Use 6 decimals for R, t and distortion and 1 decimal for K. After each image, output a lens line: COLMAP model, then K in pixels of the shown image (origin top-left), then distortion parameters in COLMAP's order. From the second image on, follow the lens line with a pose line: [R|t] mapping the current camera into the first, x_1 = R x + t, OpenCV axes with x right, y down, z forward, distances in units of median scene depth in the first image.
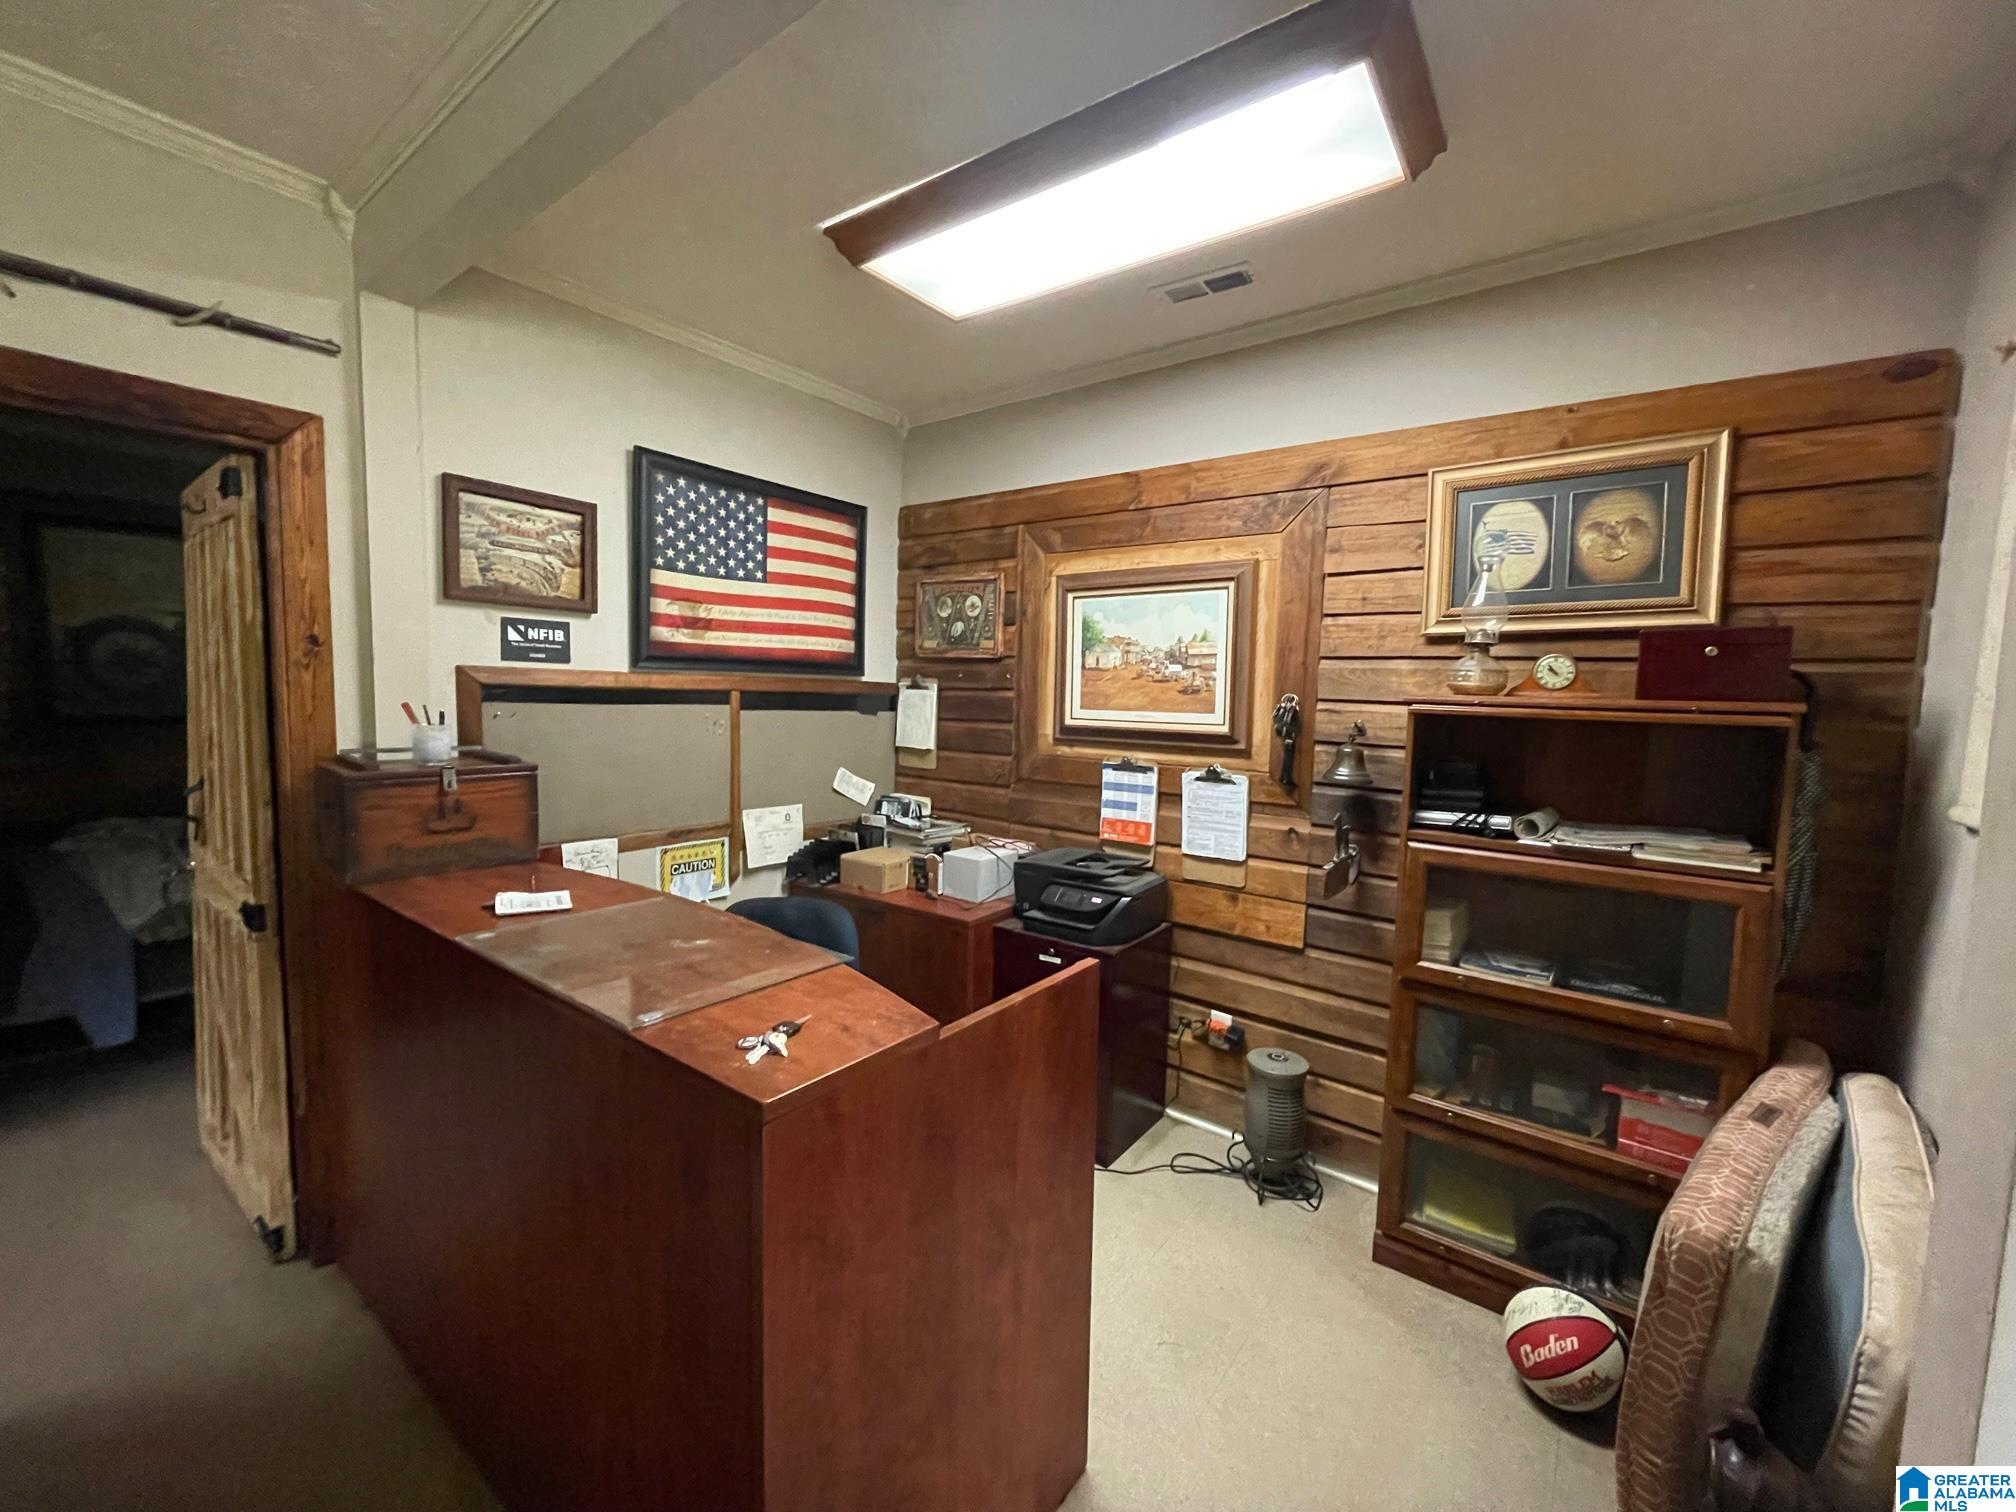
lens RADIAL K [[820.1, 0, 1008.5], [0, 820.1, 747.3], [0, 0, 1]] dist [-0.001222, -0.000180]
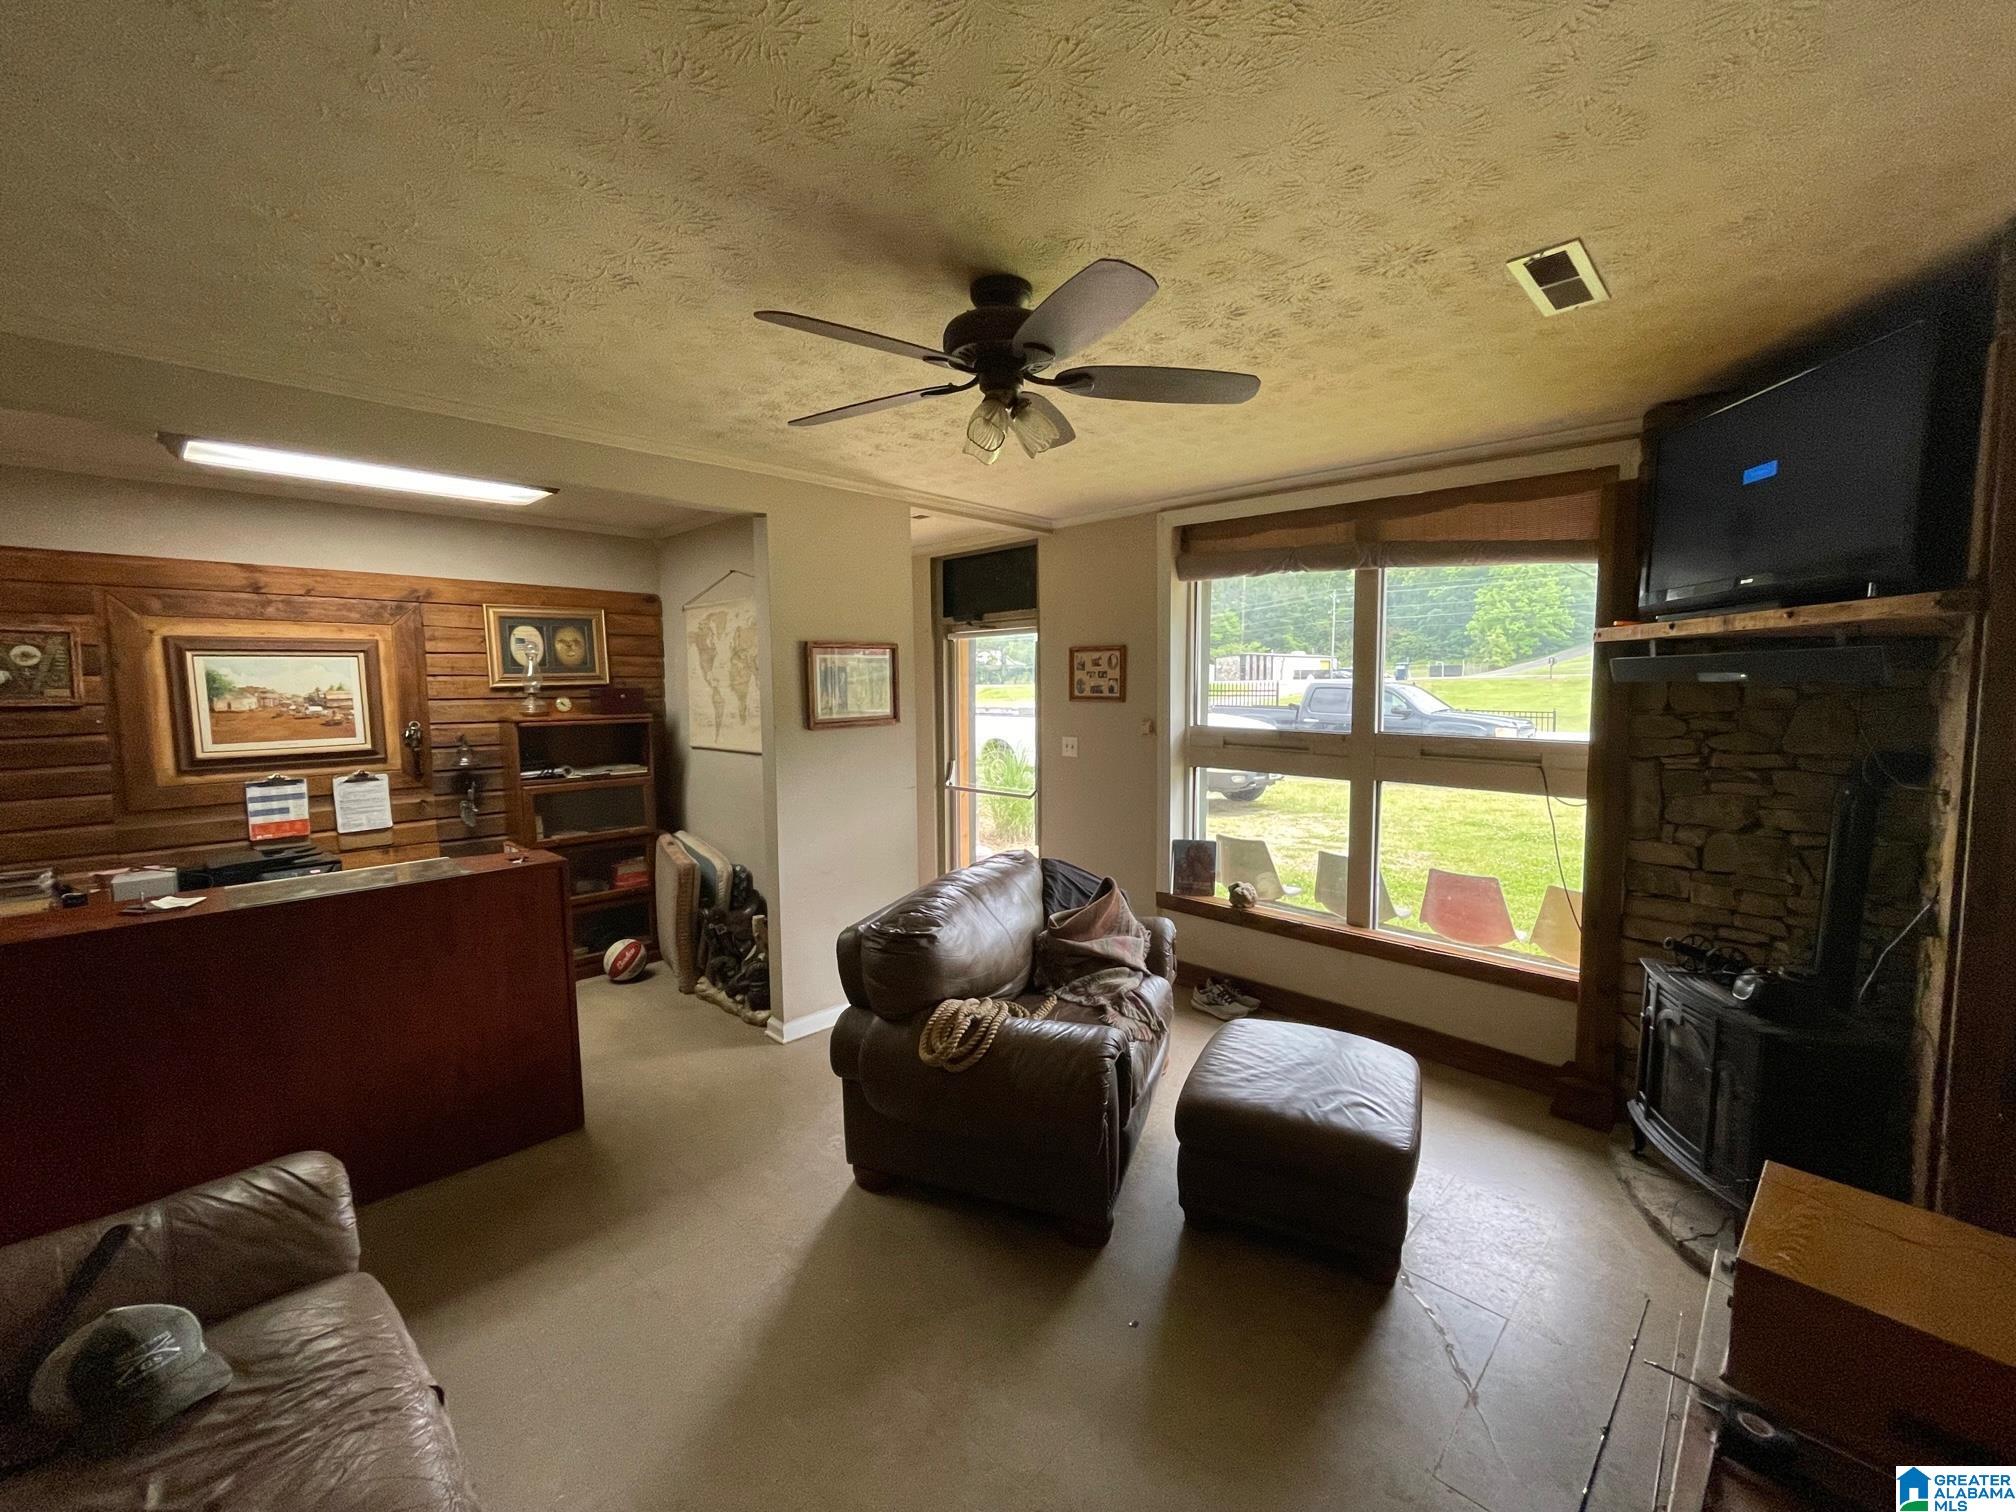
lens RADIAL K [[820.1, 0, 1010.3], [0, 820.1, 760.9], [0, 0, 1]] dist [-0.001222, -0.000180]
pose [[0.124132, -0.110192, 0.986128, -1.131661], [0.095670, 0.990514, 0.098639, -0.031558], [-0.987643, 0.082099, 0.133497, -0.420142]]
